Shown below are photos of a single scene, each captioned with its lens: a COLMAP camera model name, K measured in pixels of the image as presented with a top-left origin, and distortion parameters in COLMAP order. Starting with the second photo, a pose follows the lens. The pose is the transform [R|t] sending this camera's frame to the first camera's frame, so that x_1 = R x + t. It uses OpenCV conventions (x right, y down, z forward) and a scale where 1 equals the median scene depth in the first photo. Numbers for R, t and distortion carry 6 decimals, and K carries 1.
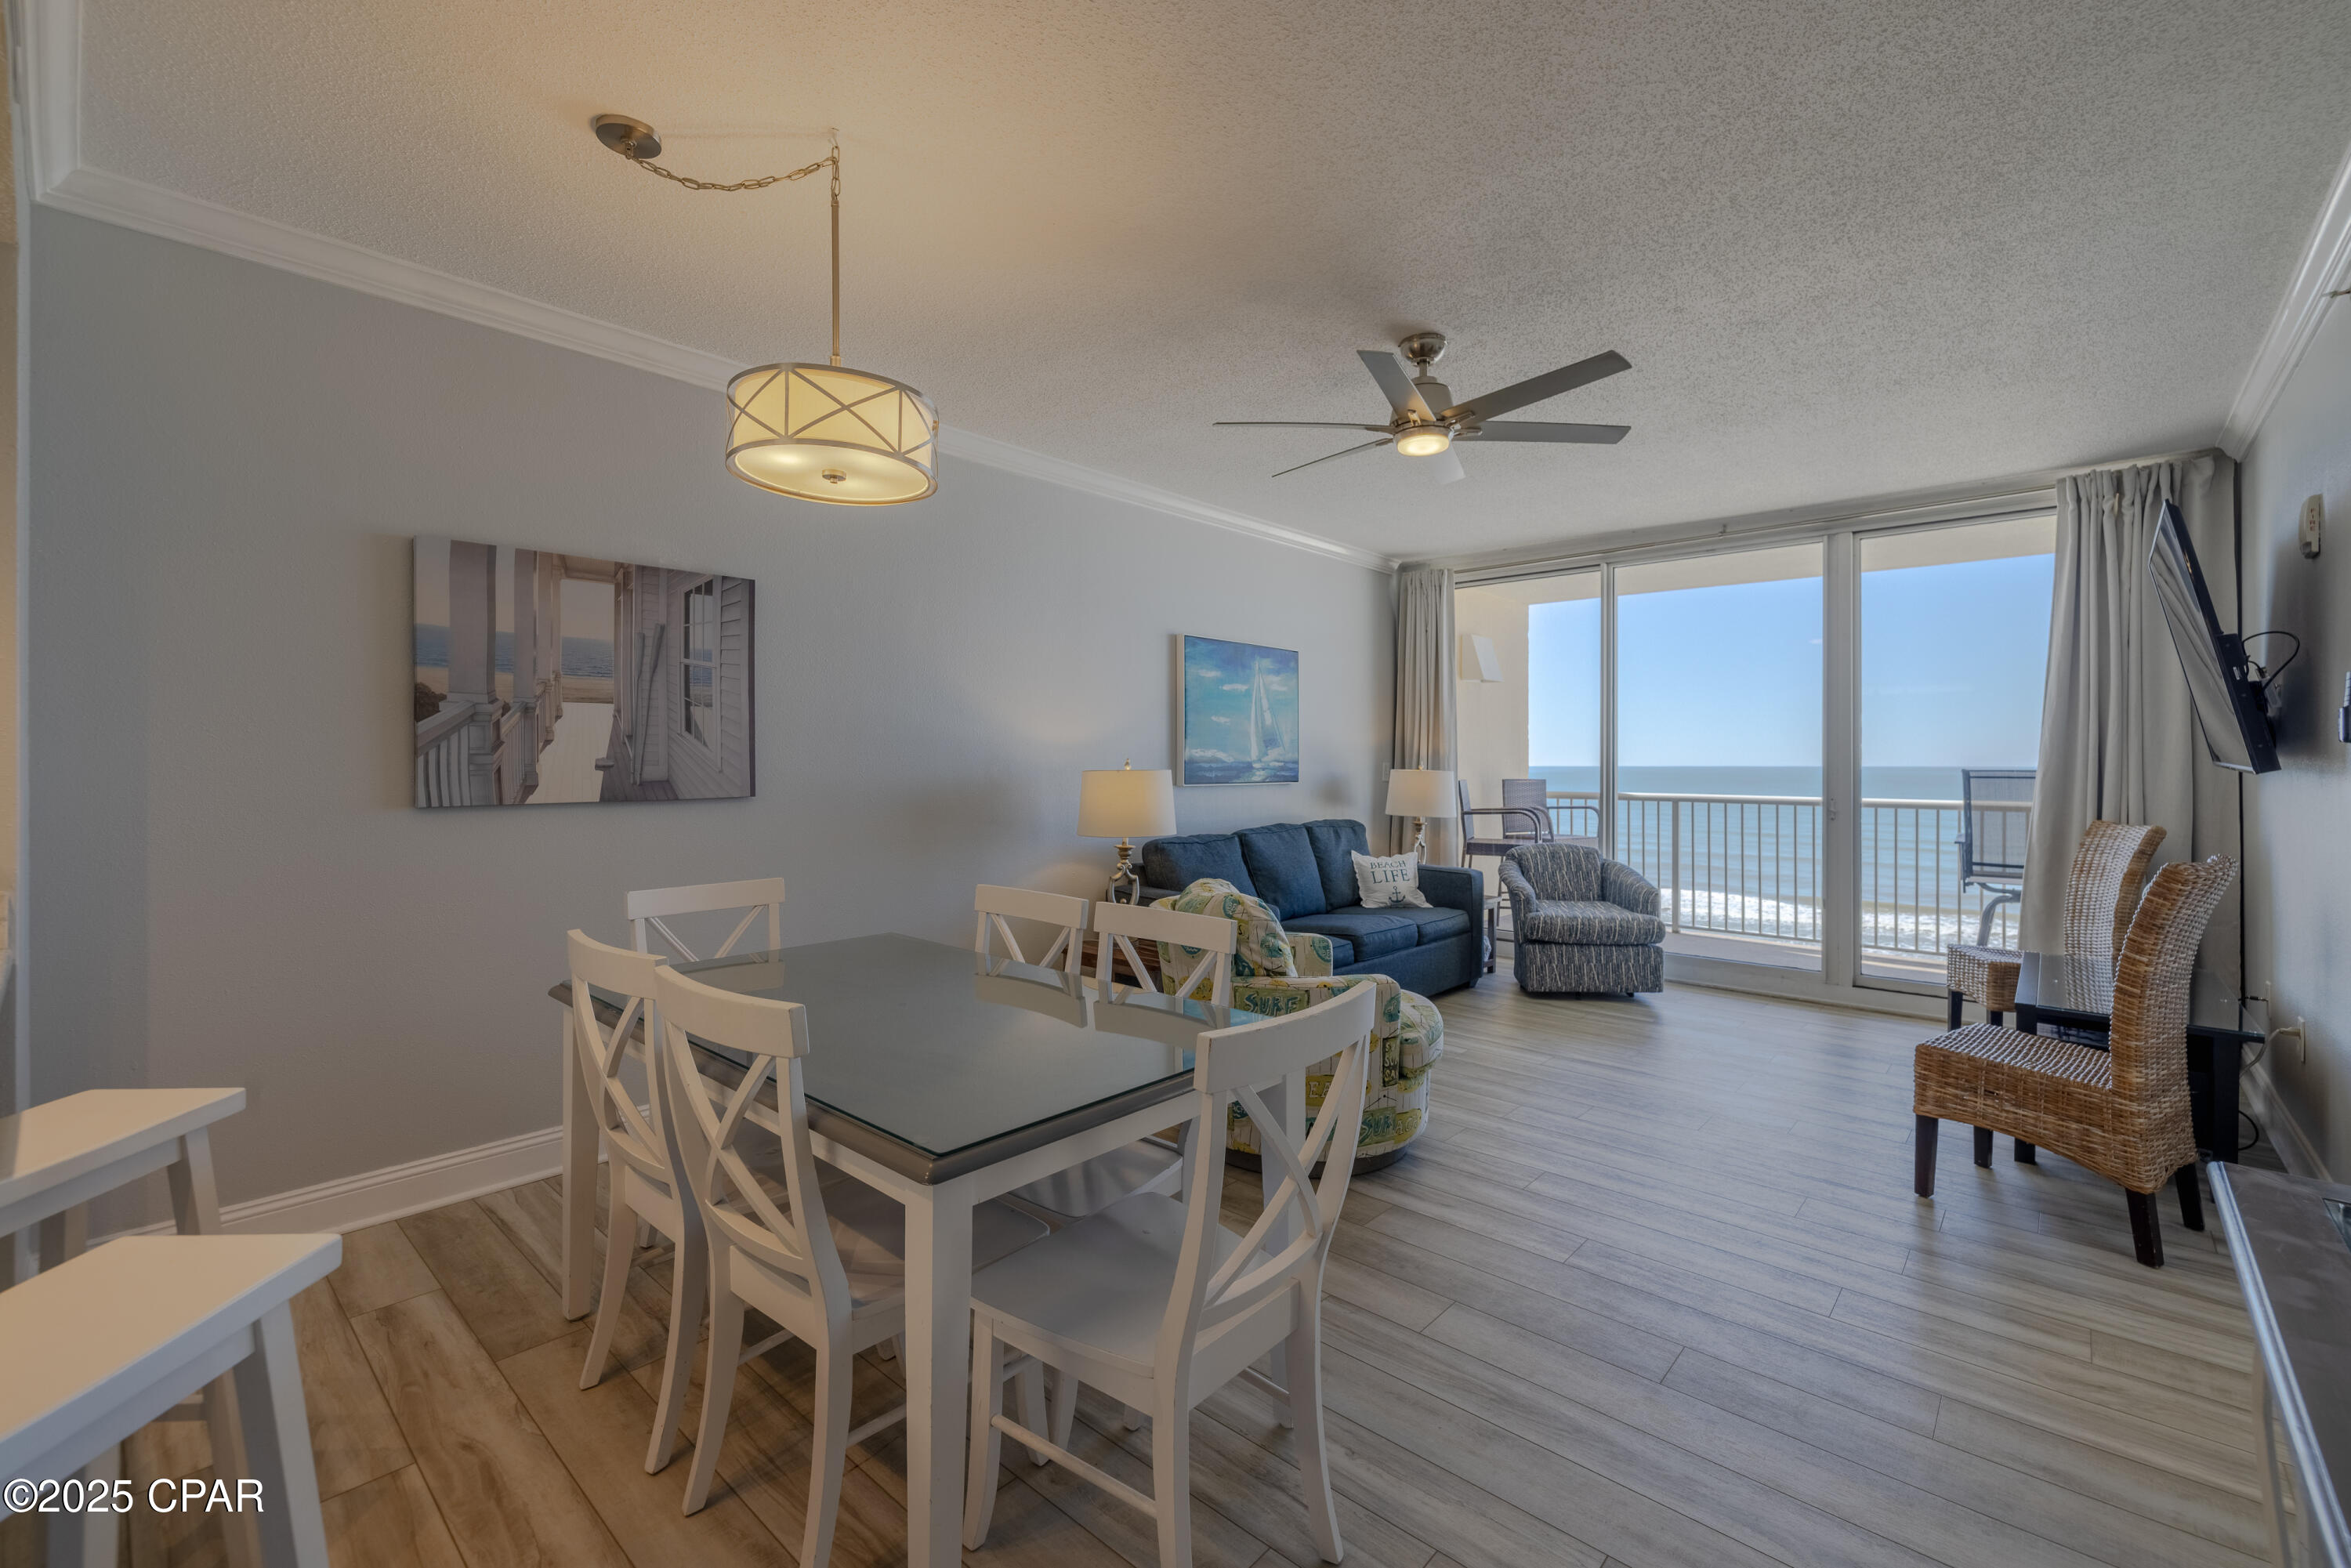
lens RADIAL K [[1001.2, 0, 1187.6], [0, 1001.2, 759.7], [0, 0, 1]] dist [-0.005128, 0.001502]
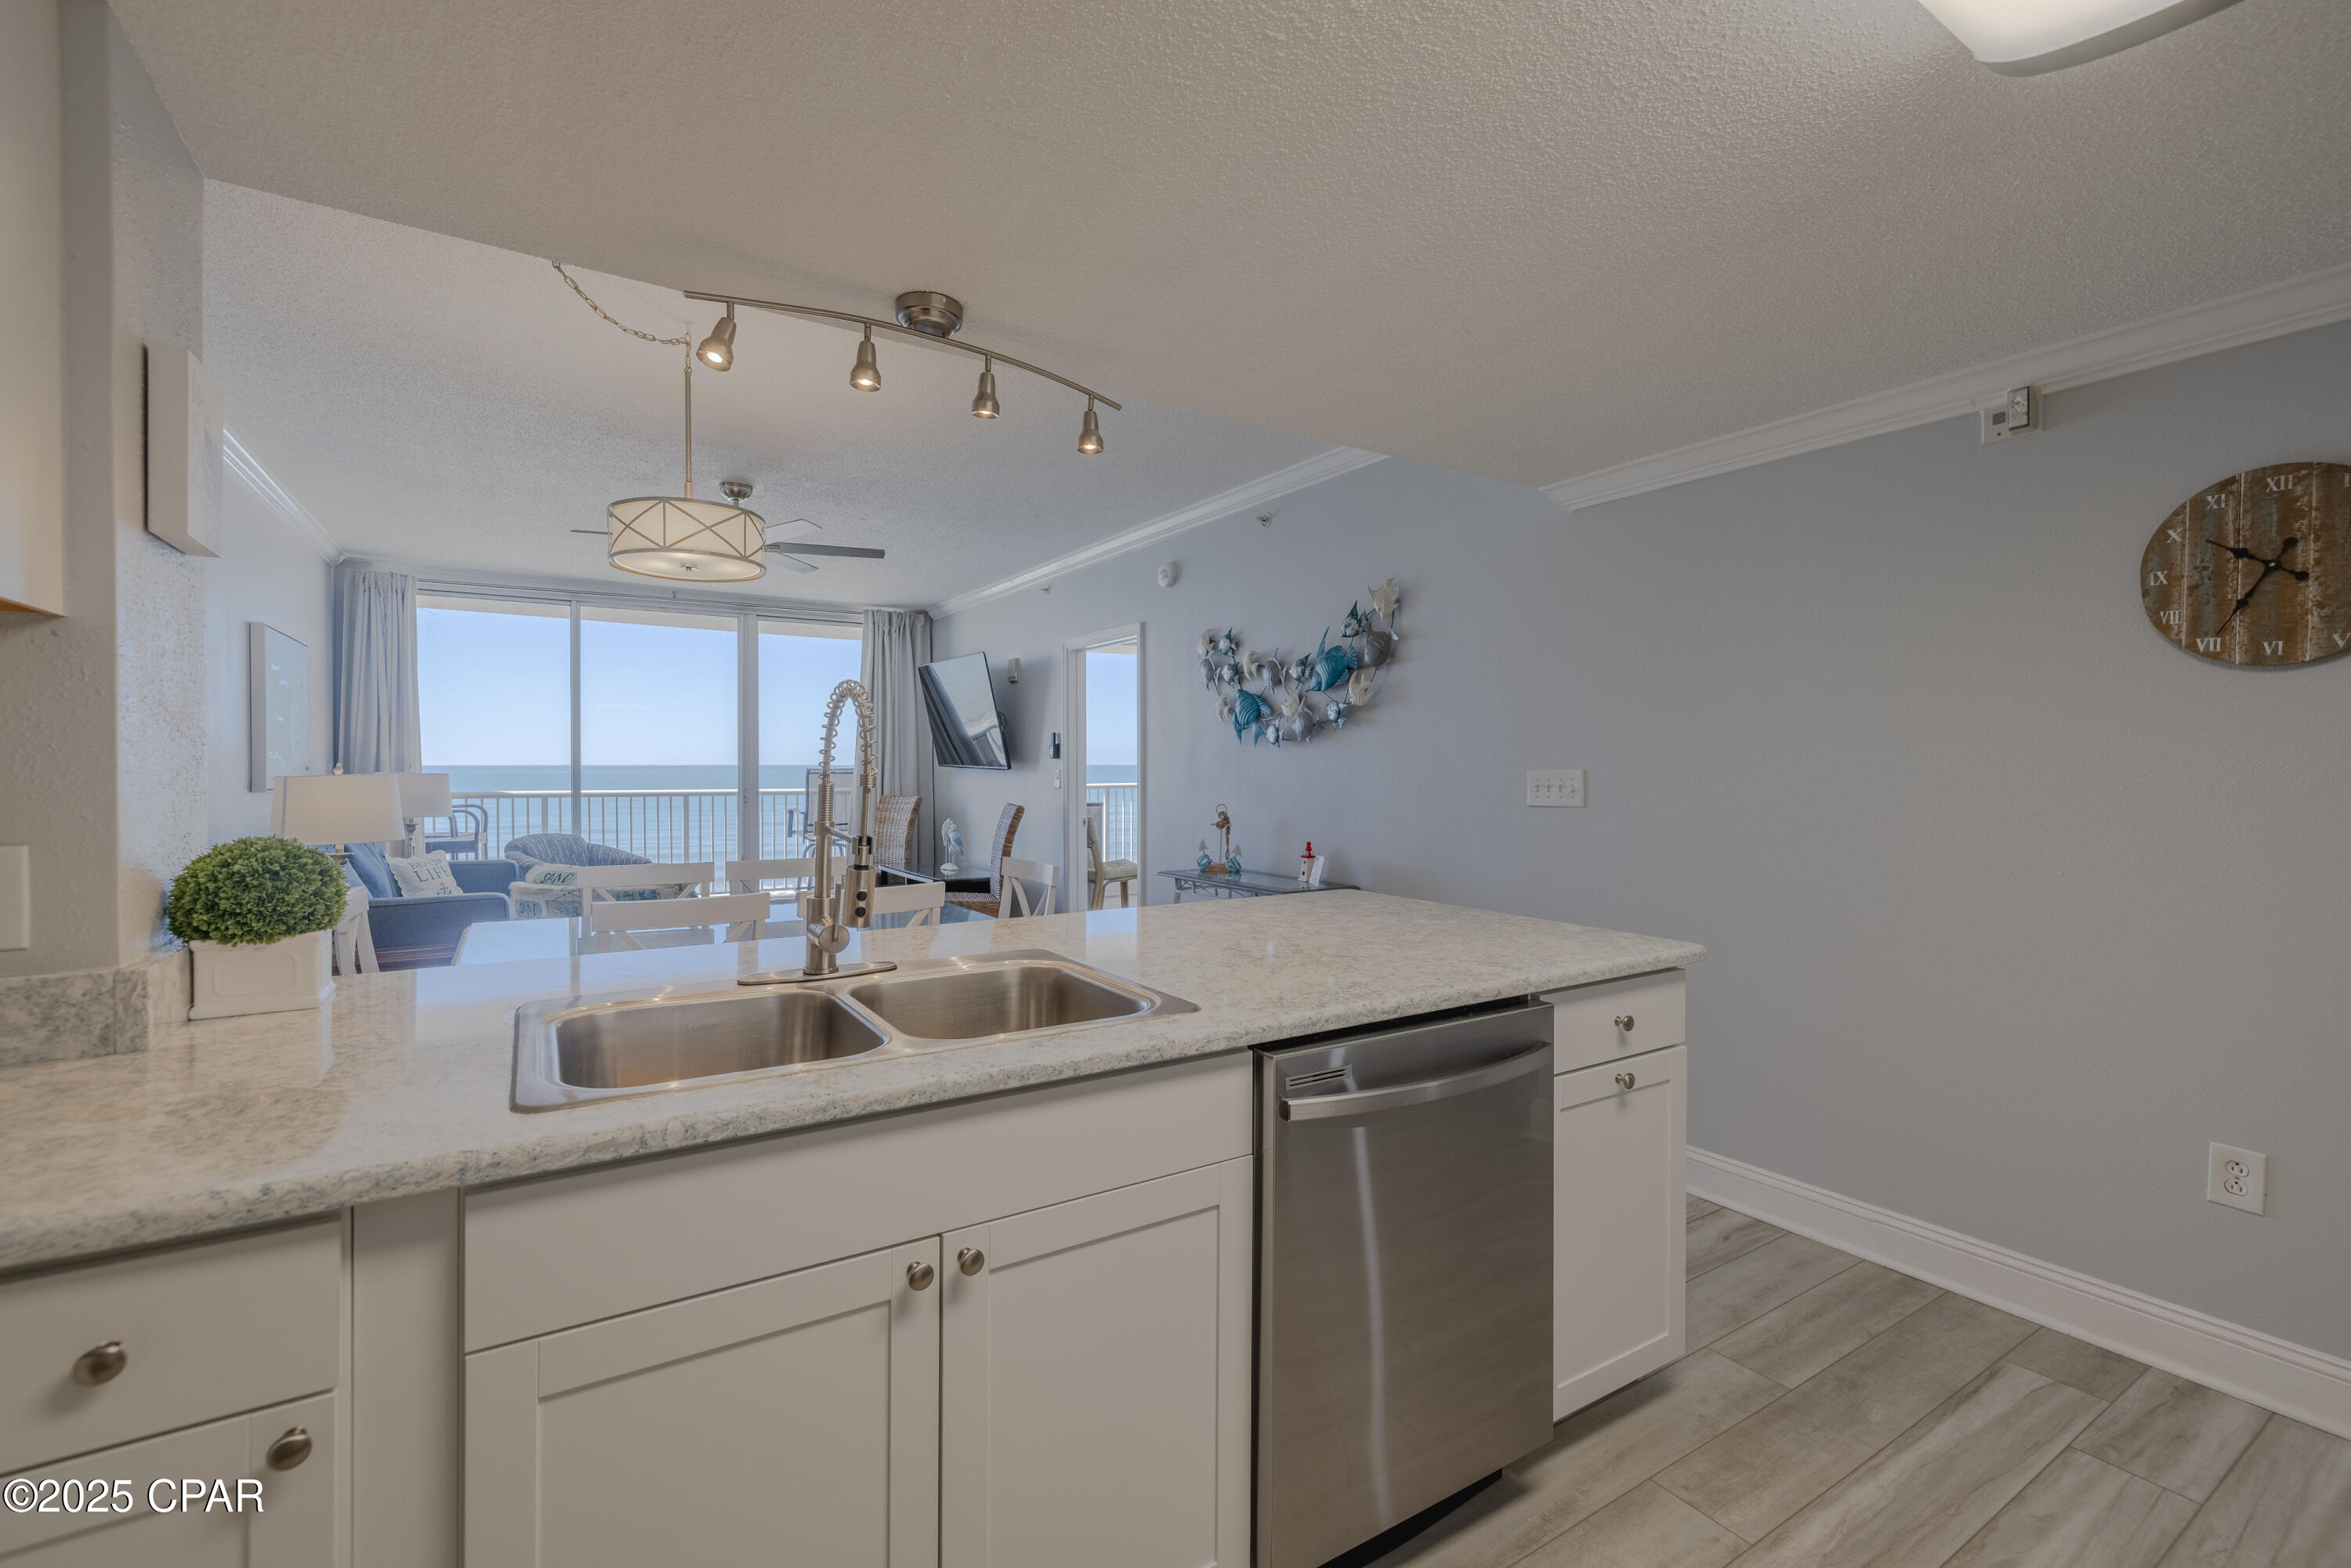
lens RADIAL K [[979.5, 0, 1163.0], [0, 979.5, 771.0], [0, 0, 1]] dist [0.015587, -0.004158]
pose [[0.281840, -0.009849, 0.959411, -0.635567], [-0.002278, 0.999938, 0.010934, -0.004899], [-0.959459, -0.005268, 0.281800, -0.011924]]
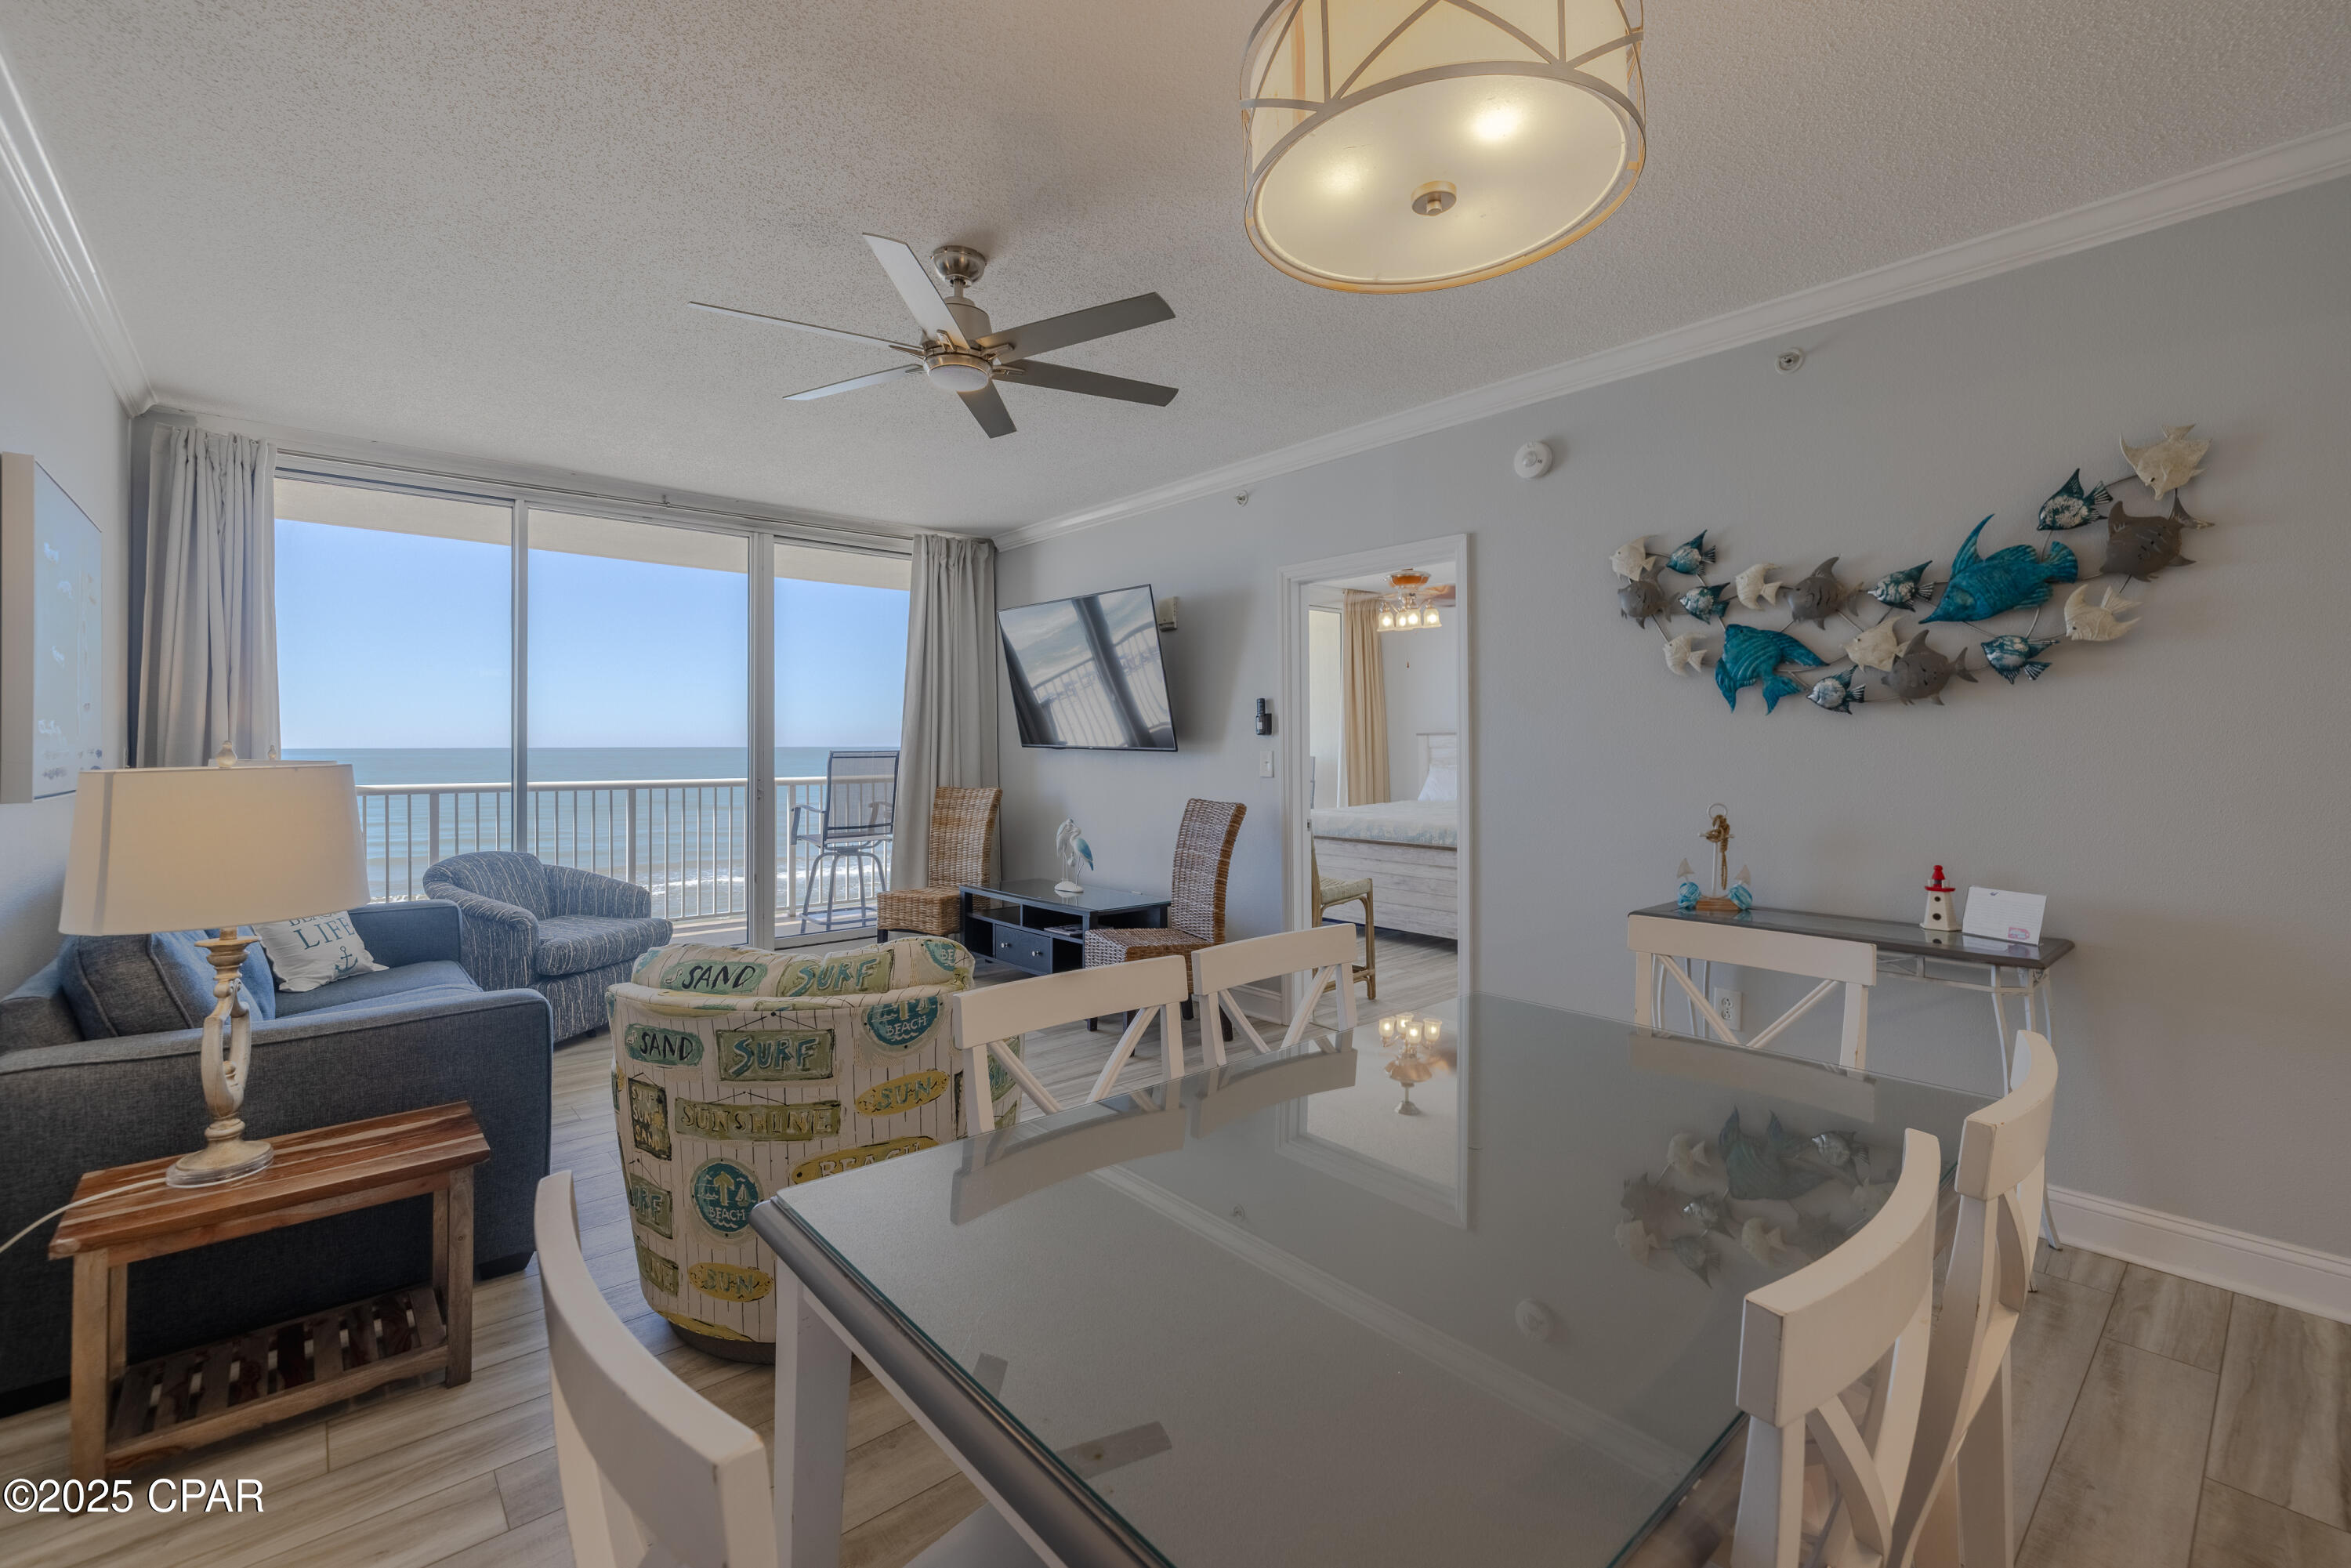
lens RADIAL K [[979.5, 0, 1149.6], [0, 979.5, 736.5], [0, 0, 1]] dist [0.015587, -0.004158]
pose [[0.149417, 0.006137, 0.988755, -0.359044], [-0.000064, 0.999981, -0.006197, 0.000347], [-0.988774, 0.000863, 0.149415, 0.467668]]
